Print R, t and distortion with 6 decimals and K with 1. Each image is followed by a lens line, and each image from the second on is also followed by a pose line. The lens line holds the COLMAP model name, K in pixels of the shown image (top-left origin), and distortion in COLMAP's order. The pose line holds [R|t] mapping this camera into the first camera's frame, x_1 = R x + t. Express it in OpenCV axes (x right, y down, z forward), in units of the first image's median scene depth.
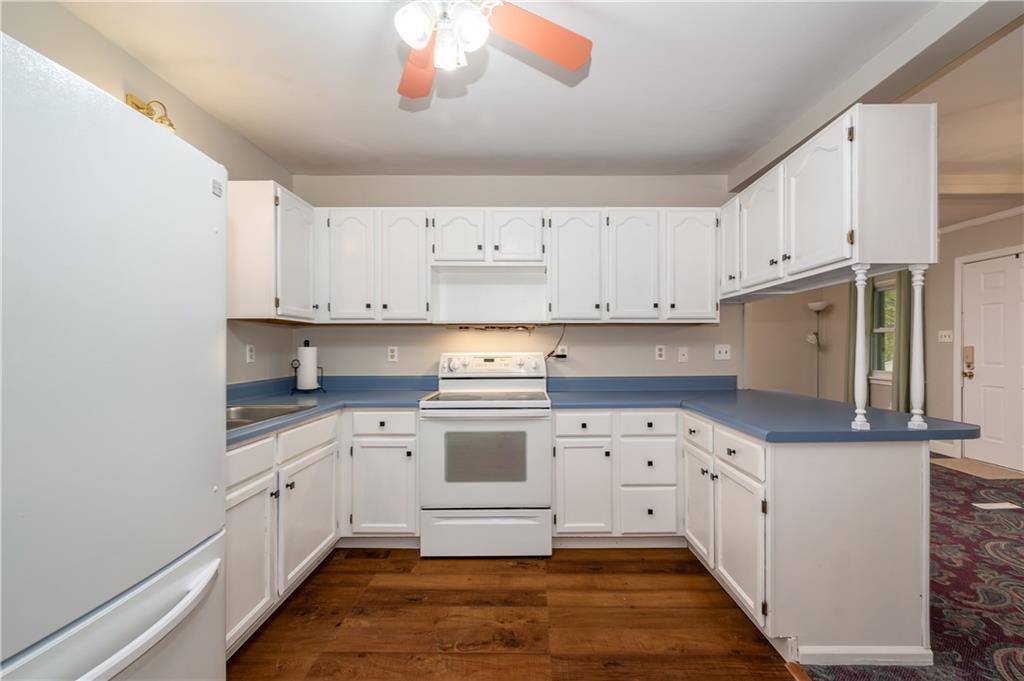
lens RADIAL K [[433.7, 0, 530.8], [0, 433.7, 346.2], [0, 0, 1]] dist [0.000071, -0.000339]
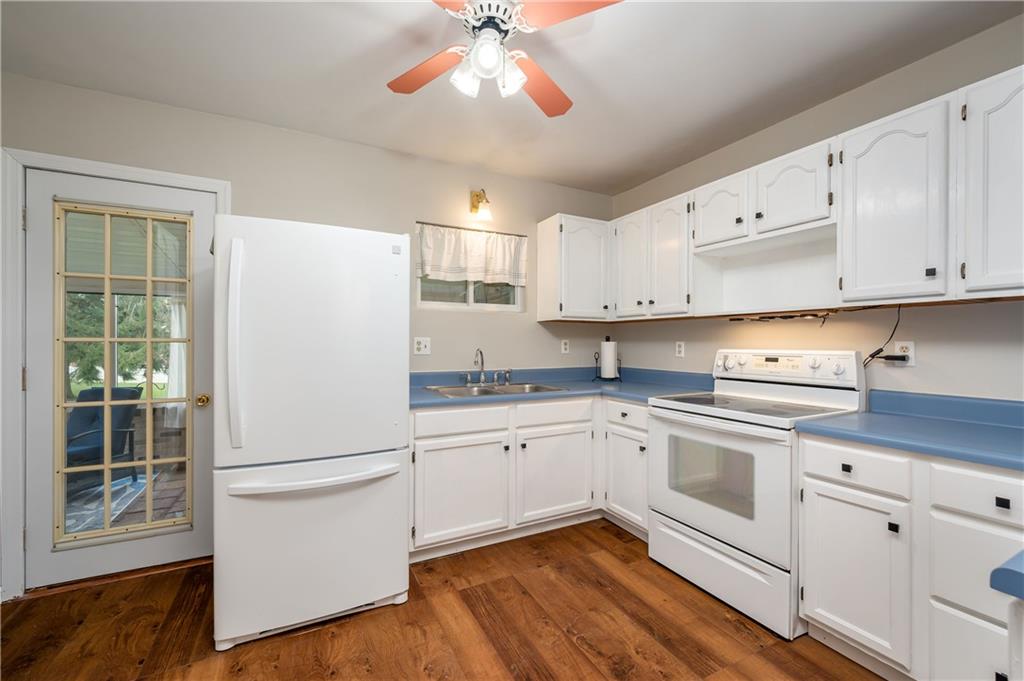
lens RADIAL K [[422.5, 0, 514.4], [0, 422.5, 342.7], [0, 0, 1]] dist [-0.000838, 0.000050]
pose [[0.458402, 0.005176, -0.888730, 0.397554], [-0.002148, 0.999987, 0.004716, -0.000618], [0.888743, -0.000253, 0.458406, 0.258347]]
